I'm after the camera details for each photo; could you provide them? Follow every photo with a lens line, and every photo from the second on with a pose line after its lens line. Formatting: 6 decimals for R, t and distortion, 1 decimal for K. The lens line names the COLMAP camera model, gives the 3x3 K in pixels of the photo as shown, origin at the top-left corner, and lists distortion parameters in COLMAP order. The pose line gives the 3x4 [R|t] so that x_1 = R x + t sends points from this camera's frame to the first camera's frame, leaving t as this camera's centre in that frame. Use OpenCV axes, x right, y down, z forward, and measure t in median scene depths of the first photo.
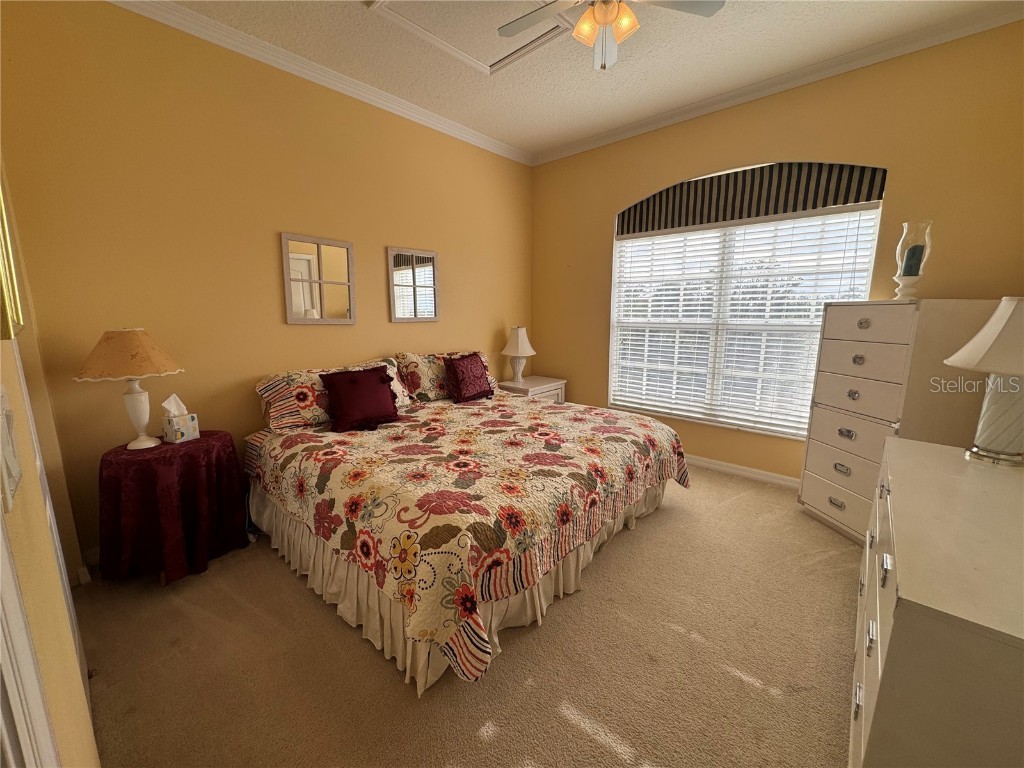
lens RADIAL K [[410.9, 0, 507.7], [0, 410.9, 380.9], [0, 0, 1]] dist [-0.002208, 0.000657]
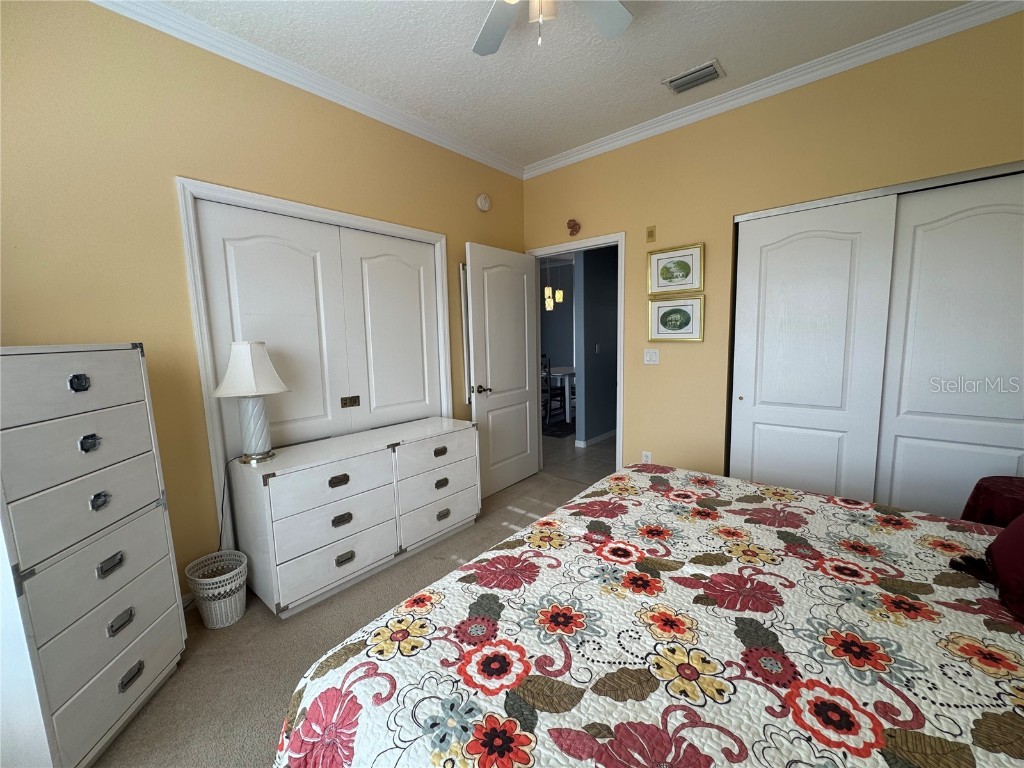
lens RADIAL K [[410.9, 0, 510.7], [0, 410.9, 389.1], [0, 0, 1]] dist [-0.002208, 0.000657]
pose [[-0.999393, 0.027216, -0.021733, 0.263435], [0.019435, 0.953595, 0.300464, -0.288741], [0.028902, 0.299859, -0.953546, 1.549998]]
